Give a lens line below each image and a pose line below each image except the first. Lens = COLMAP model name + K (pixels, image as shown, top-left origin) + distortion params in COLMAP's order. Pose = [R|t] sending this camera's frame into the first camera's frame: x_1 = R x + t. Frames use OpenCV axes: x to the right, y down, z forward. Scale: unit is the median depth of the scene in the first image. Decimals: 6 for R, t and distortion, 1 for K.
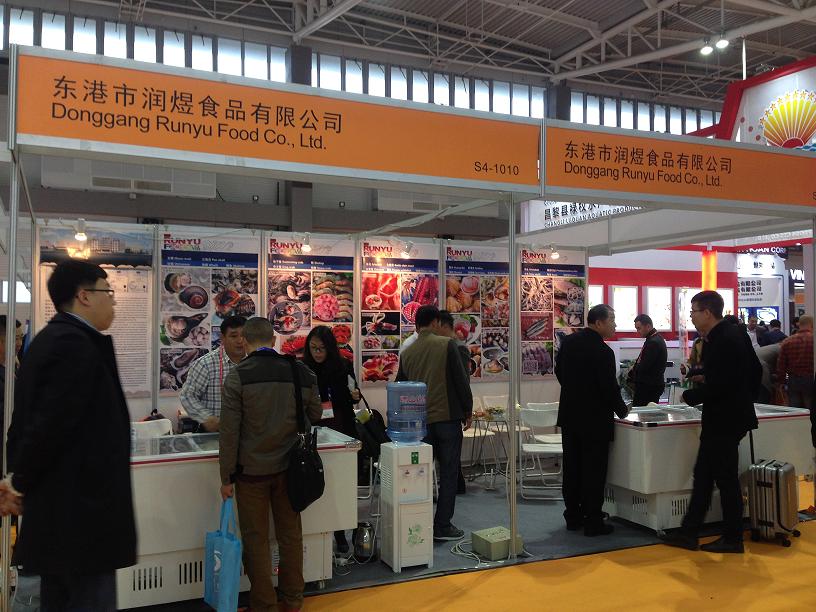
lens RADIAL K [[744.9, 0, 403.9], [0, 744.9, 302.5], [0, 0, 1]] dist [0.066255, 0.000000]
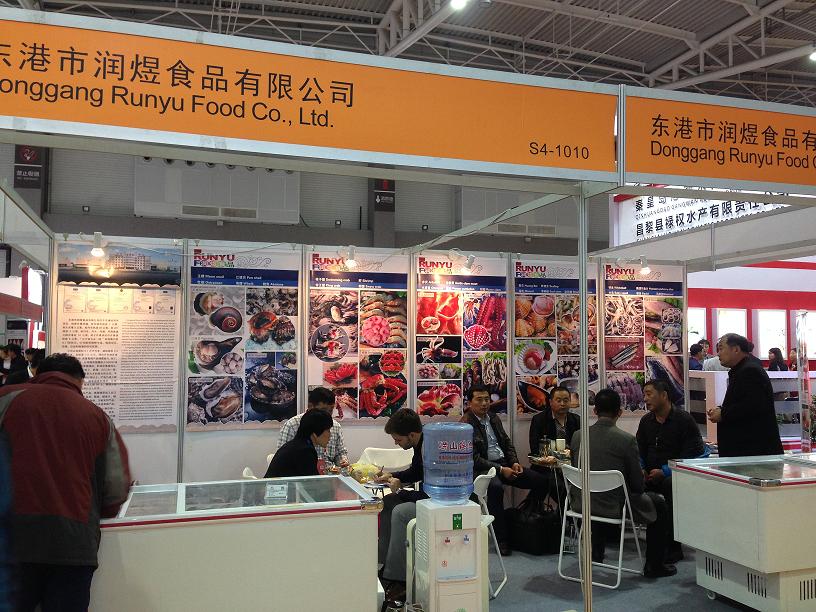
lens RADIAL K [[744.9, 0, 403.5], [0, 744.9, 300.8], [0, 0, 1]] dist [0.066255, 0.000000]
pose [[0.992643, -0.004669, -0.120988, 0.033829], [0.000212, 0.999321, -0.036831, 0.003240], [0.121078, 0.036535, 0.991970, 0.125805]]
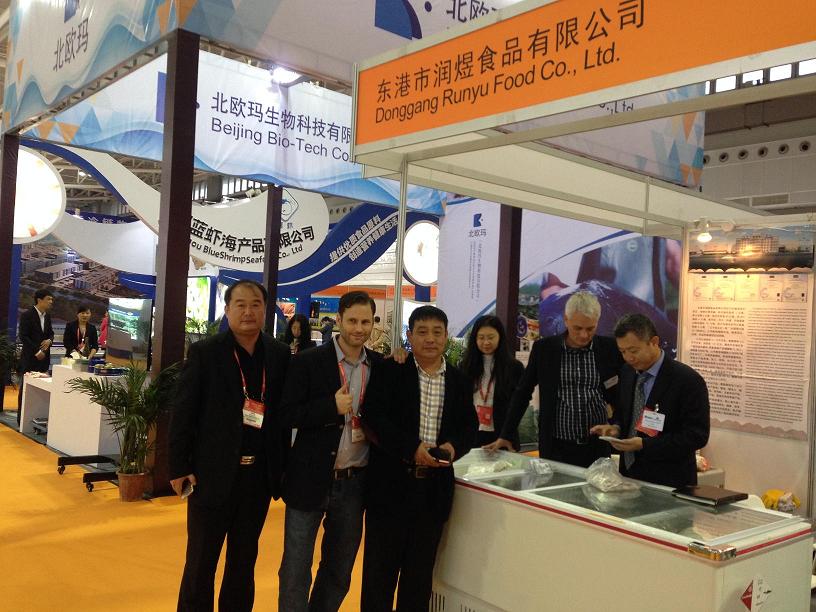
lens RADIAL K [[744.9, 0, 404.2], [0, 744.9, 305.3], [0, 0, 1]] dist [0.066255, 0.000000]
pose [[0.285510, -0.005186, -0.958362, 0.242226], [-0.022535, 0.999673, -0.012123, 0.007397], [0.958111, 0.025058, 0.285300, 0.345410]]
